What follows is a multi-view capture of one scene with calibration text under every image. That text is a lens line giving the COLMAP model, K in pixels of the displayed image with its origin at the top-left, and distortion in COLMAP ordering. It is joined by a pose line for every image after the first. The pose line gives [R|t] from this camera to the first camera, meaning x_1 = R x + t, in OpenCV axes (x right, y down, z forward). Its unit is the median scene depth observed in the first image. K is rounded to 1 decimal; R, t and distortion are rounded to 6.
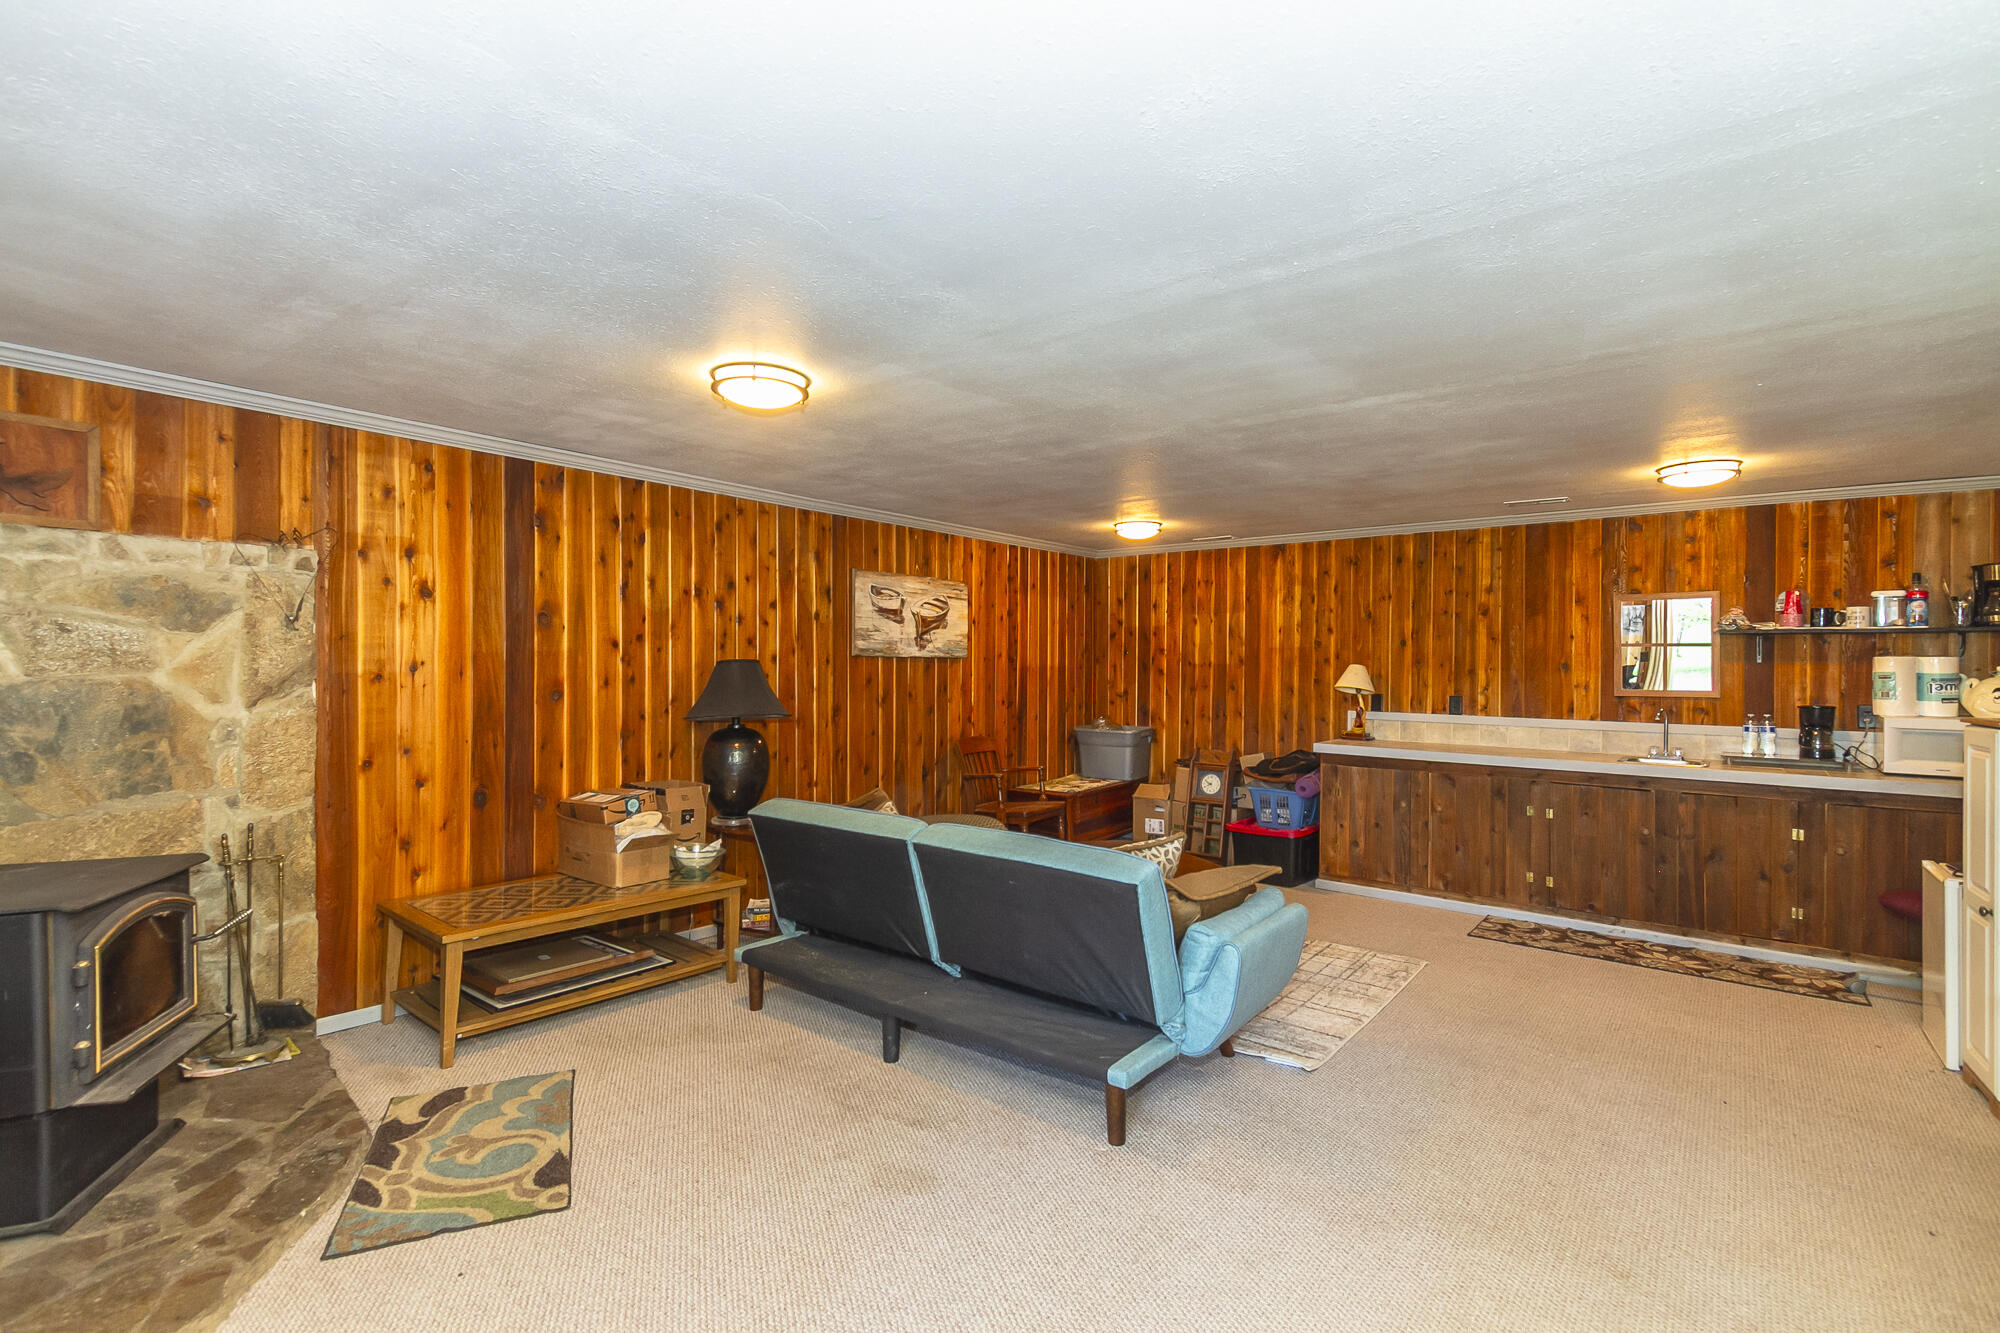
lens RADIAL K [[914.9, 0, 999.7], [0, 914.9, 660.4], [0, 0, 1]] dist [0.001634, -0.000770]
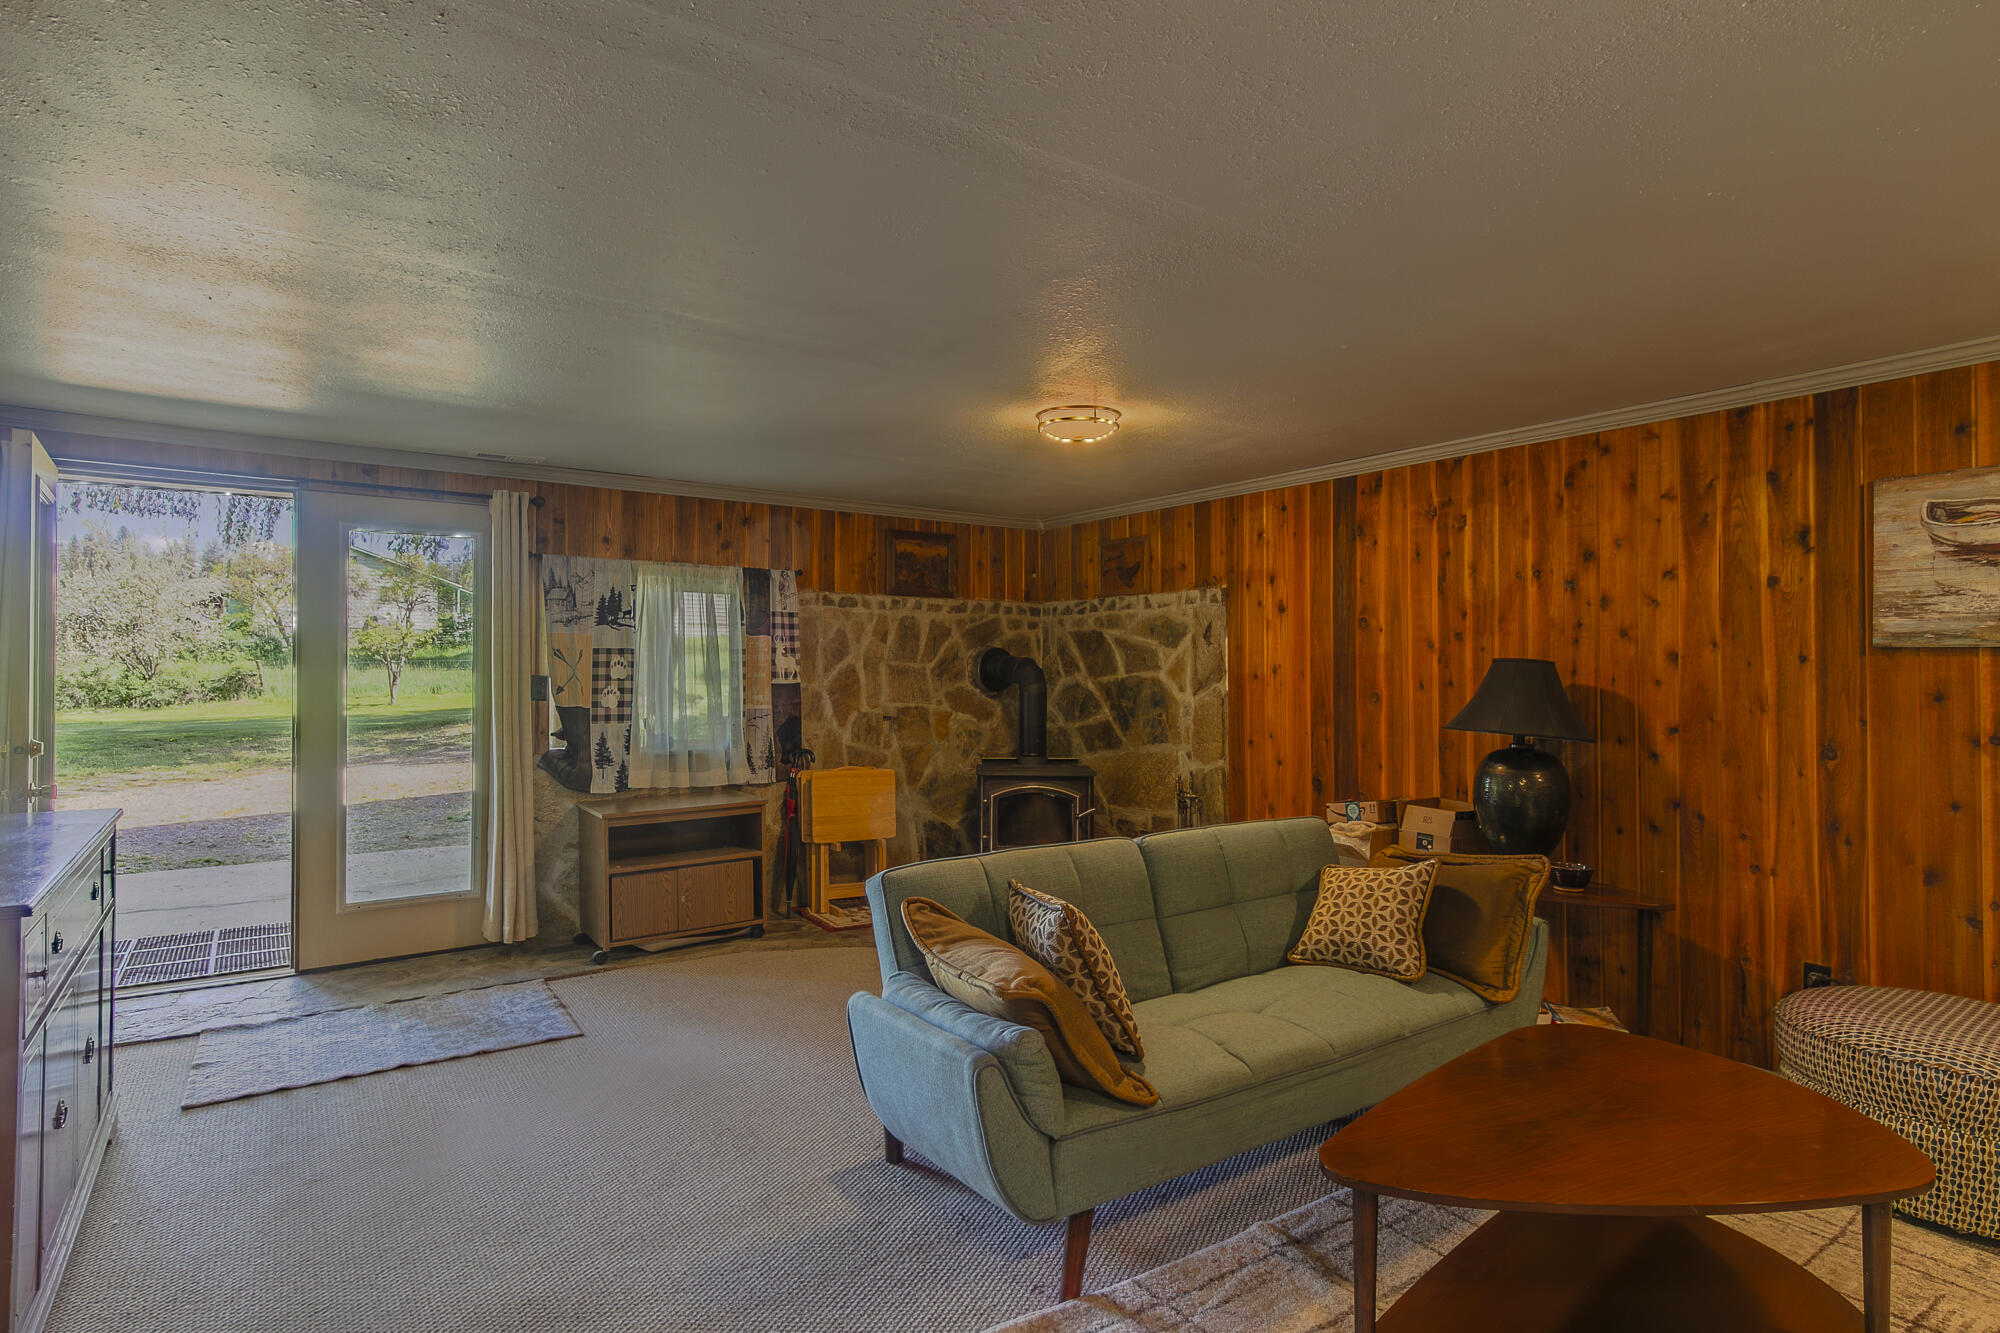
lens RADIAL K [[1070.1, 0, 1001.2], [0, 1070.1, 670.4], [0, 0, 1]] dist [0.000695, -0.000343]
pose [[-0.305484, -0.009140, -0.952153, 0.826147], [-0.003509, 0.999958, -0.008473, 0.021297], [0.952191, 0.000753, -0.305503, 1.032316]]
